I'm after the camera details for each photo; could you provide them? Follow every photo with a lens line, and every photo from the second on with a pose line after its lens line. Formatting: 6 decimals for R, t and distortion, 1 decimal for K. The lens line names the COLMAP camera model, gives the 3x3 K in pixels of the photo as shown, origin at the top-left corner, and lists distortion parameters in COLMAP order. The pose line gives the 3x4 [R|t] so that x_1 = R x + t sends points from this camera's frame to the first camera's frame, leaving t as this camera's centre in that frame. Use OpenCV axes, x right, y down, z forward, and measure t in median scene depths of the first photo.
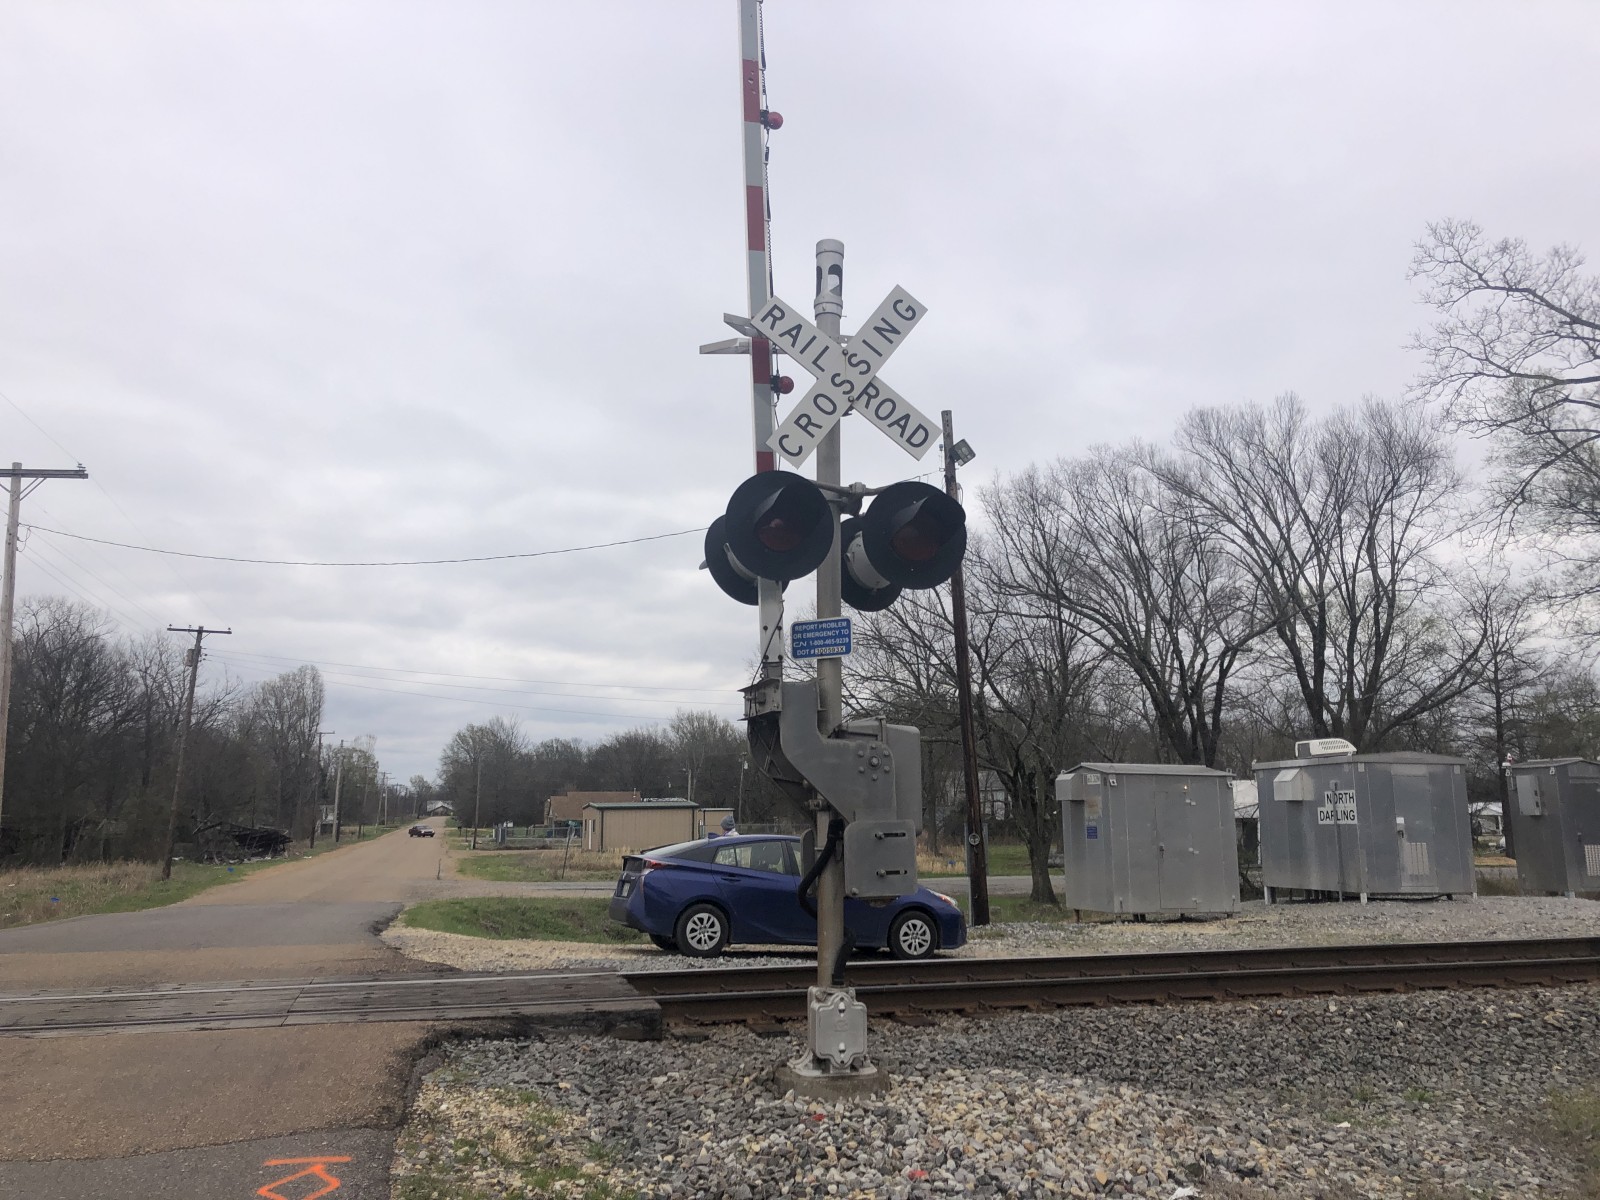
lens RADIAL K [[1283.2, 0, 816.3], [0, 1283.2, 554.9], [0, 0, 1]] dist [0.078595, -0.156732]
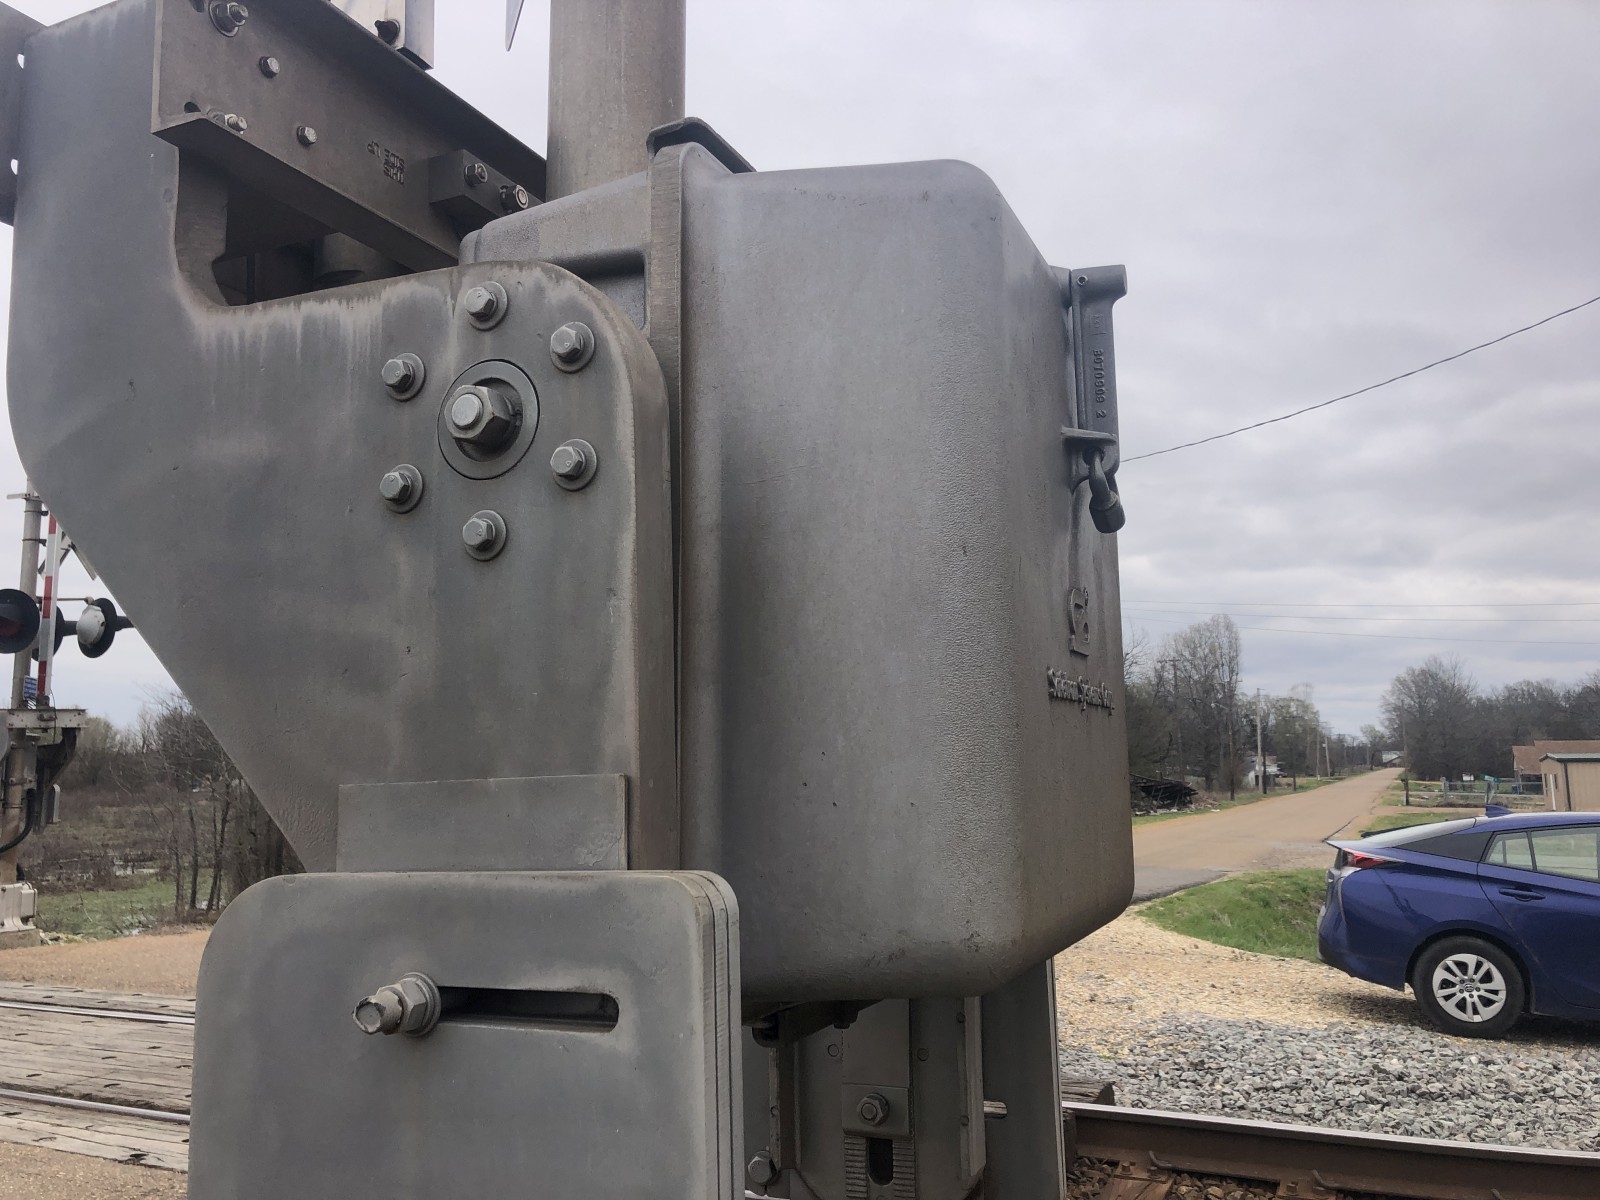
lens RADIAL K [[1315.1, 0, 803.5], [0, 1315.1, 553.6], [0, 0, 1]] dist [-0.047369, 0.087084]
pose [[0.760055, -0.101572, -0.641872, 0.123470], [0.125449, 0.992064, -0.008440, 0.144460], [0.637636, -0.074108, 0.766765, 0.738726]]
